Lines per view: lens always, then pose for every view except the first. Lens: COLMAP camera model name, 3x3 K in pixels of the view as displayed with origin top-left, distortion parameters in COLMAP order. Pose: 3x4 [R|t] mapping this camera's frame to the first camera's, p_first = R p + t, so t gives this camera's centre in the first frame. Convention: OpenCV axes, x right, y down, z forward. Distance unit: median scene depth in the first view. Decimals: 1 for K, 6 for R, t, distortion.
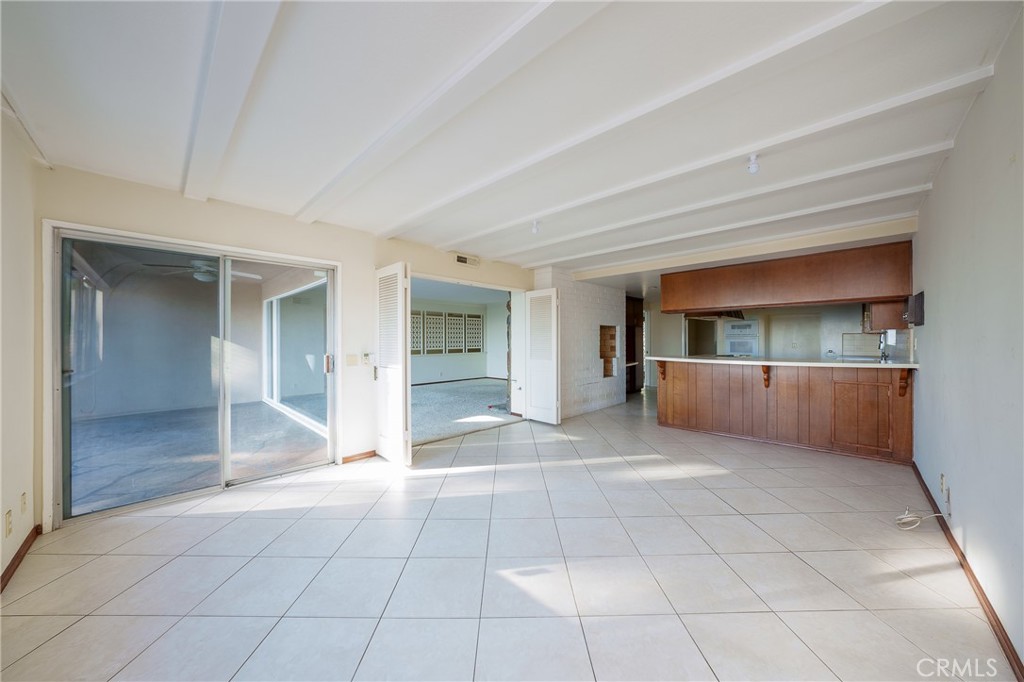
lens RADIAL K [[353.6, 0, 526.1], [0, 353.6, 342.2], [0, 0, 1]] dist [-0.001020, 0.000304]
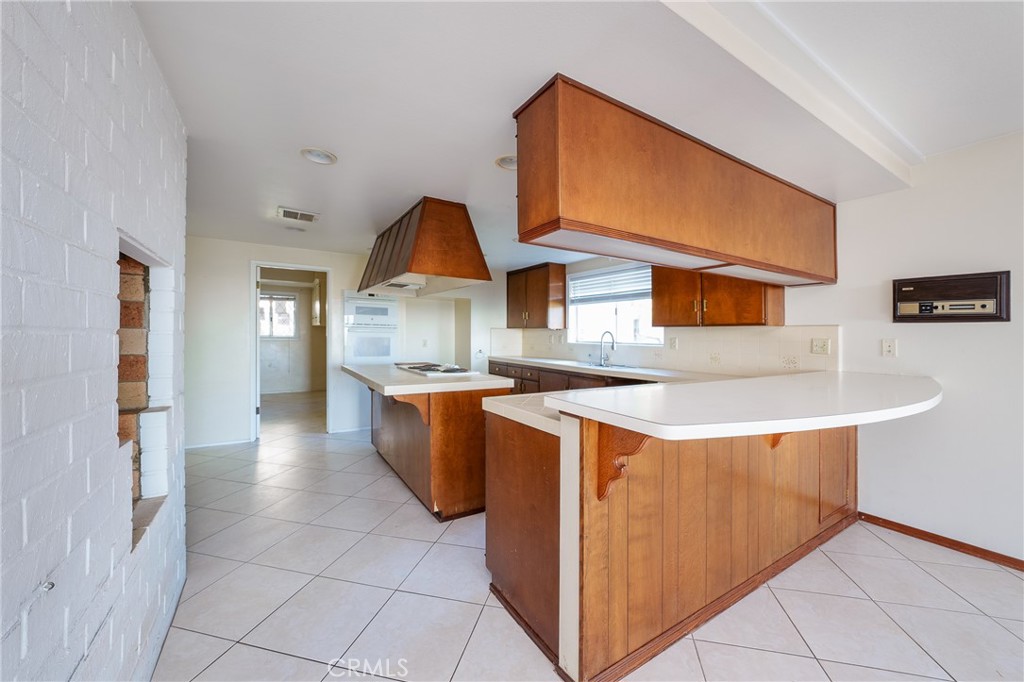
lens RADIAL K [[388.1, 0, 518.3], [0, 388.1, 329.0], [0, 0, 1]] dist [-0.013360, -0.000184]
pose [[0.259977, 0.025599, 0.965275, 0.121733], [-0.012368, 0.999655, -0.023179, -0.005363], [-0.965535, -0.005913, 0.260204, 1.076759]]
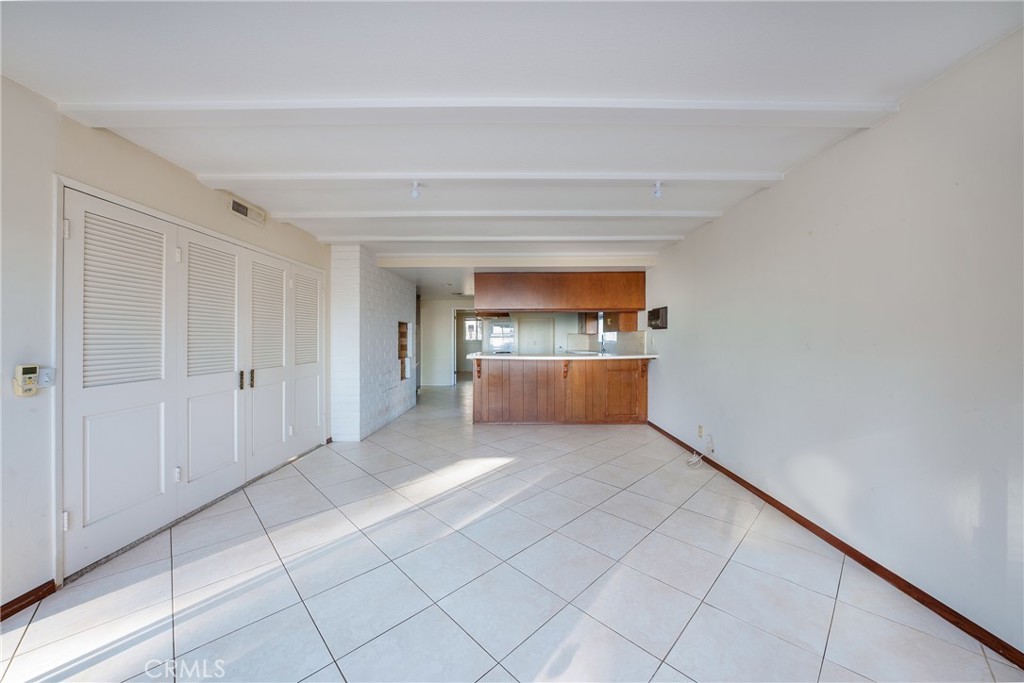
lens RADIAL K [[353.6, 0, 517.1], [0, 353.6, 339.3], [0, 0, 1]] dist [-0.001020, 0.000304]
pose [[0.740081, 0.001684, 0.672515, -0.226256], [0.001003, 0.999993, -0.003607, -0.000111], [-0.672517, 0.003344, 0.740074, 0.200135]]
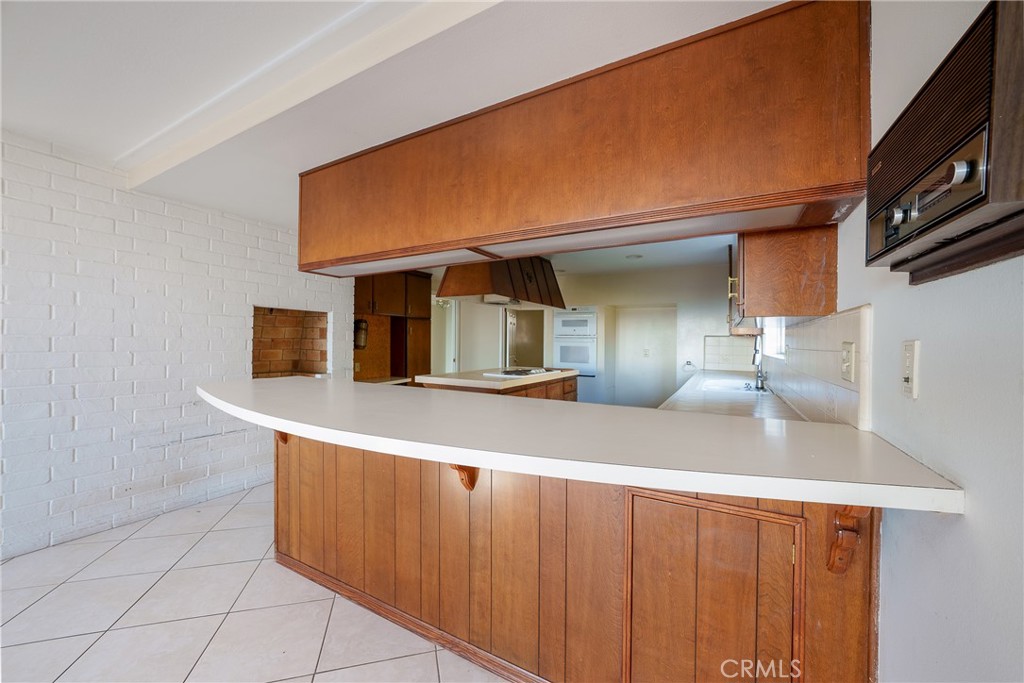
lens RADIAL K [[388.1, 0, 505.0], [0, 388.1, 342.0], [0, 0, 1]] dist [-0.013360, -0.000184]
pose [[0.974840, 0.016746, 0.222278, 0.574825], [-0.015923, 0.999858, -0.005494, -0.005128], [-0.222338, 0.001816, 0.974968, 0.588468]]
